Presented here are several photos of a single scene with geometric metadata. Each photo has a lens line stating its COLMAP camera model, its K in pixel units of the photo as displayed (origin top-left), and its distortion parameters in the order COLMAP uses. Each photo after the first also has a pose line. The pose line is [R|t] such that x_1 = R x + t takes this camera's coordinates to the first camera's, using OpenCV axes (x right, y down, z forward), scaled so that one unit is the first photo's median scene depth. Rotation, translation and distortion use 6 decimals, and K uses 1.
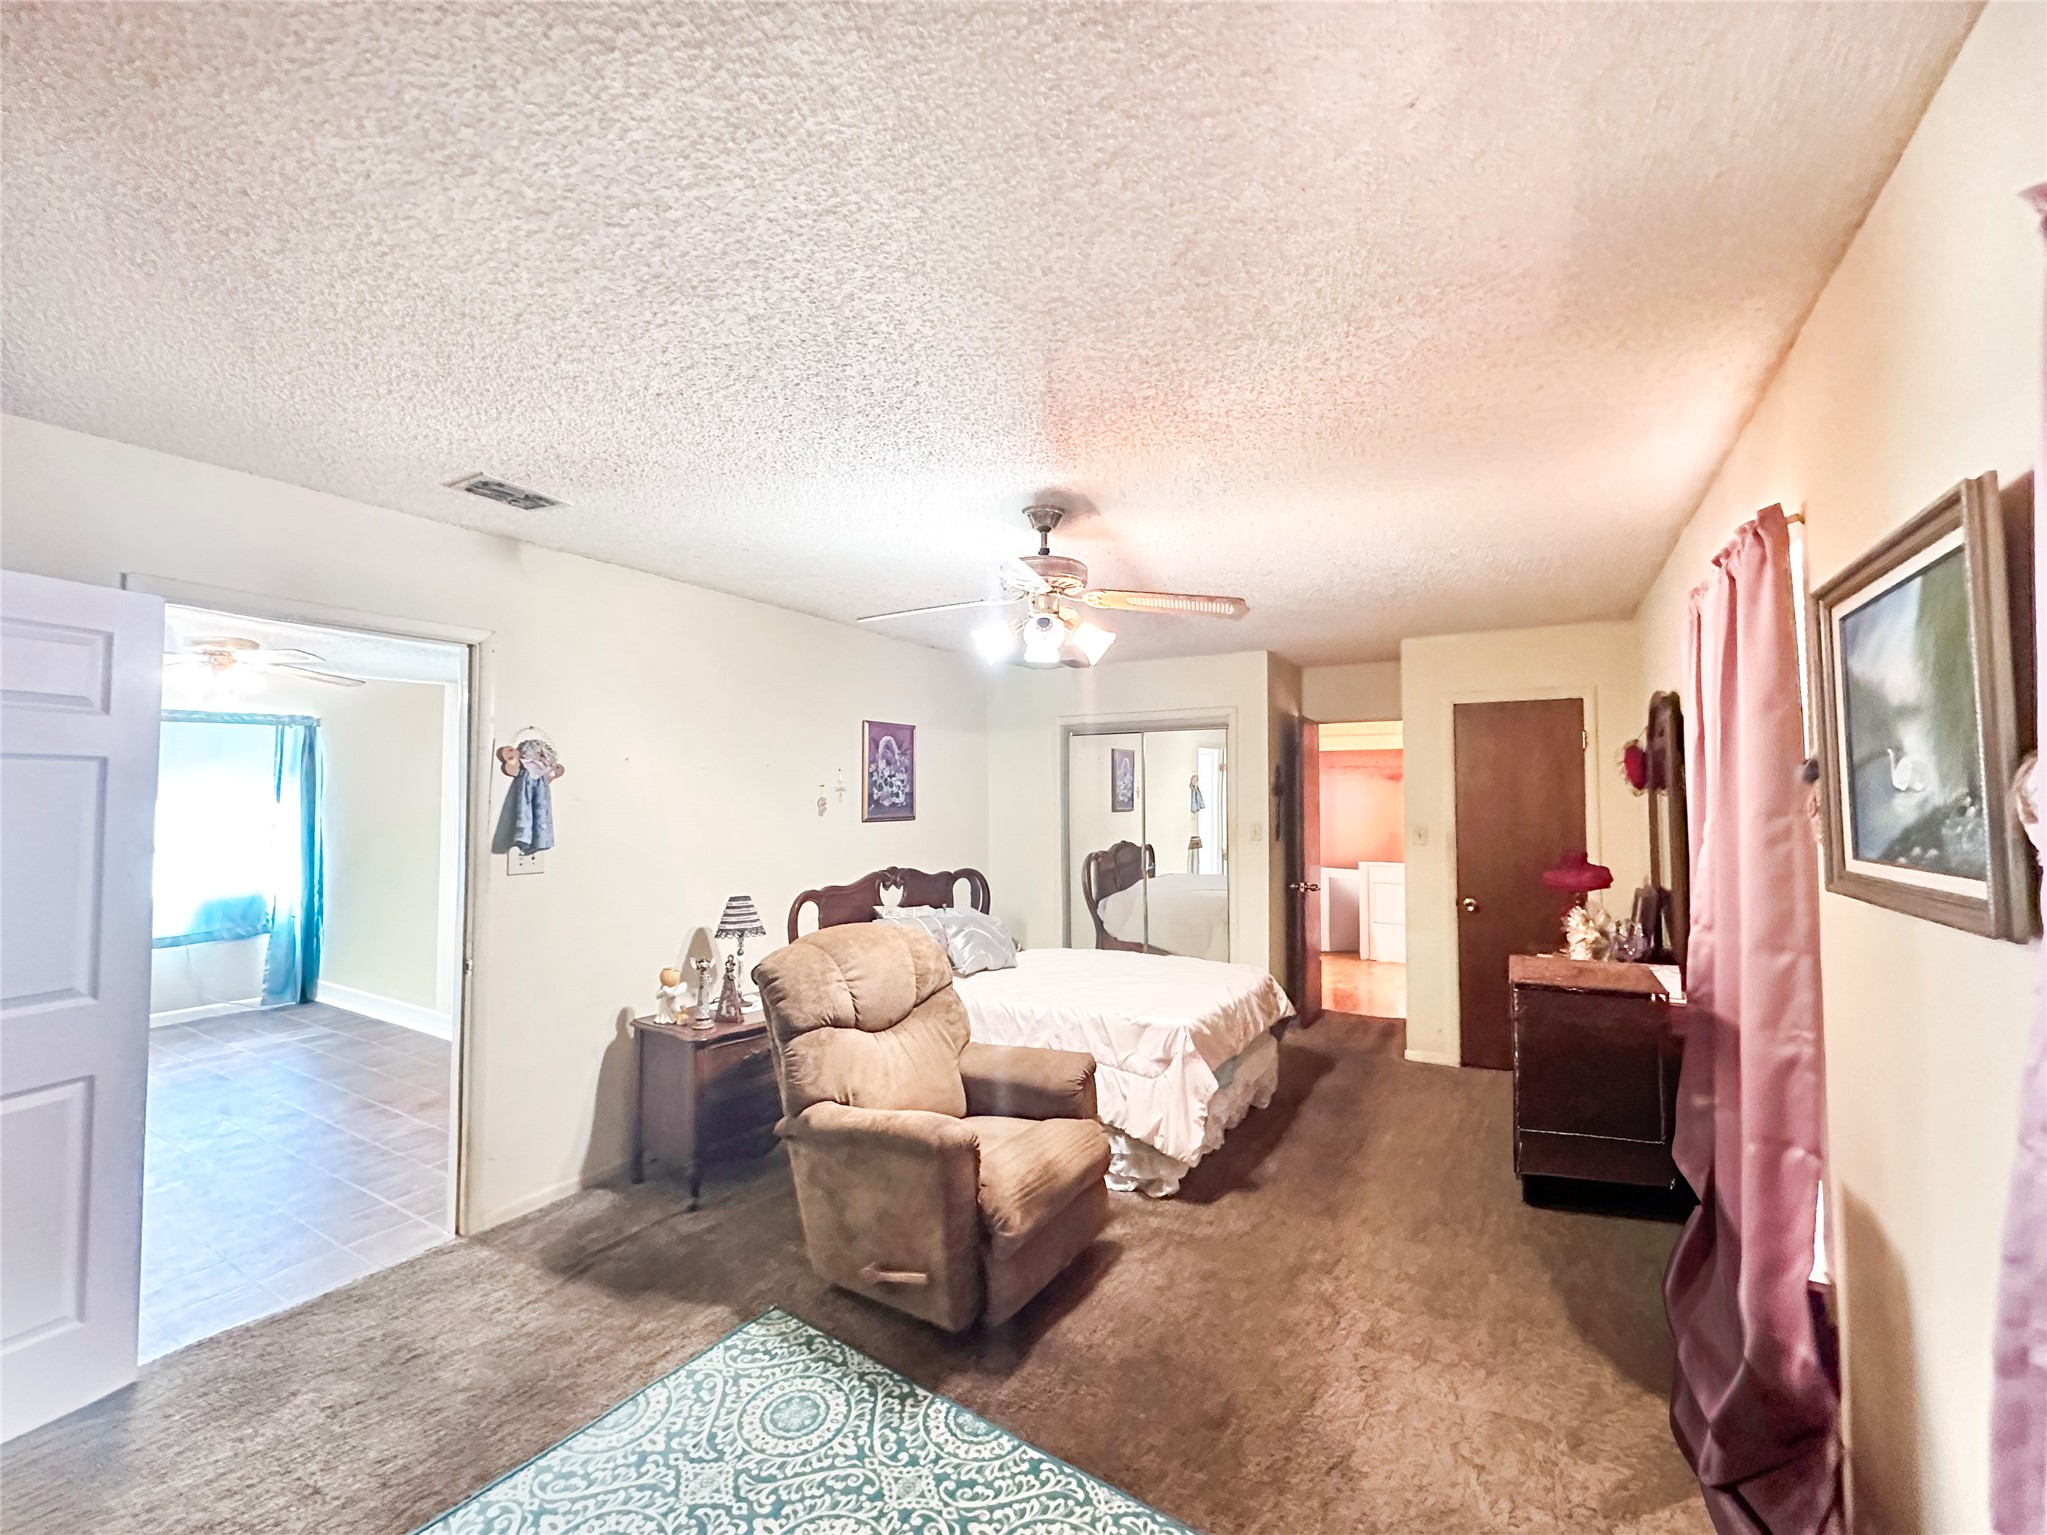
lens RADIAL K [[840.8, 0, 1038.0], [0, 840.8, 766.7], [0, 0, 1]] dist [-0.001029, -0.000159]
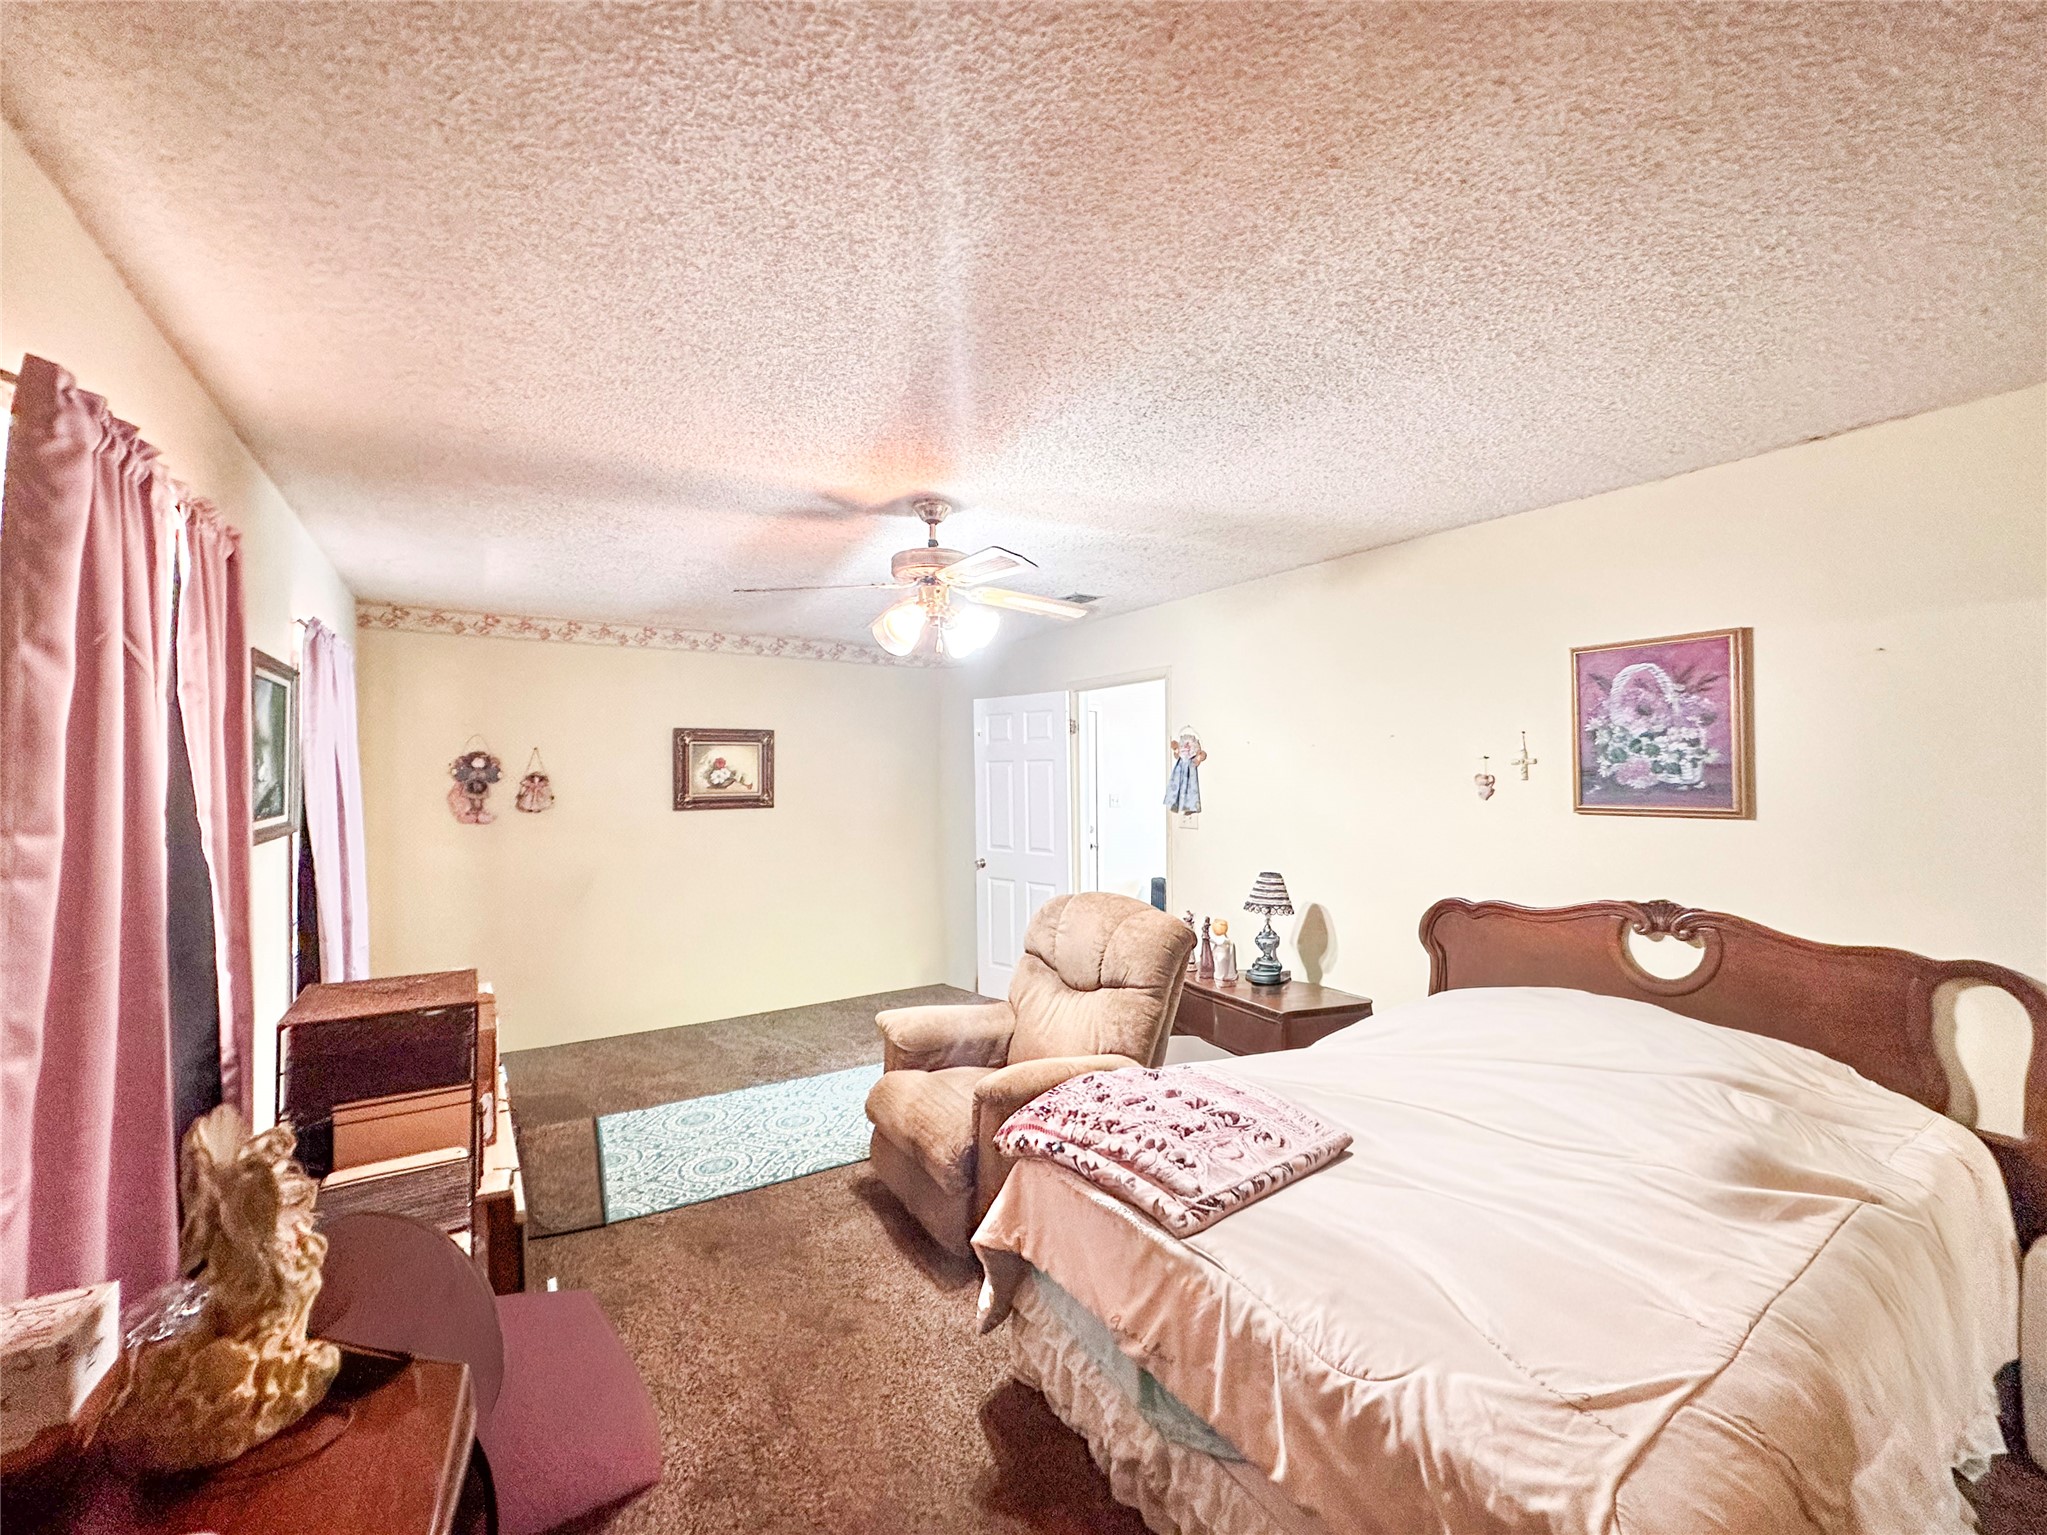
lens RADIAL K [[840.8, 0, 1038.0], [0, 840.8, 766.7], [0, 0, 1]] dist [-0.001029, -0.000159]
pose [[-0.447288, -0.003716, -0.894382, 0.505504], [0.042464, 0.998775, -0.025387, 0.029548], [0.893382, -0.049334, -0.446582, 0.898267]]
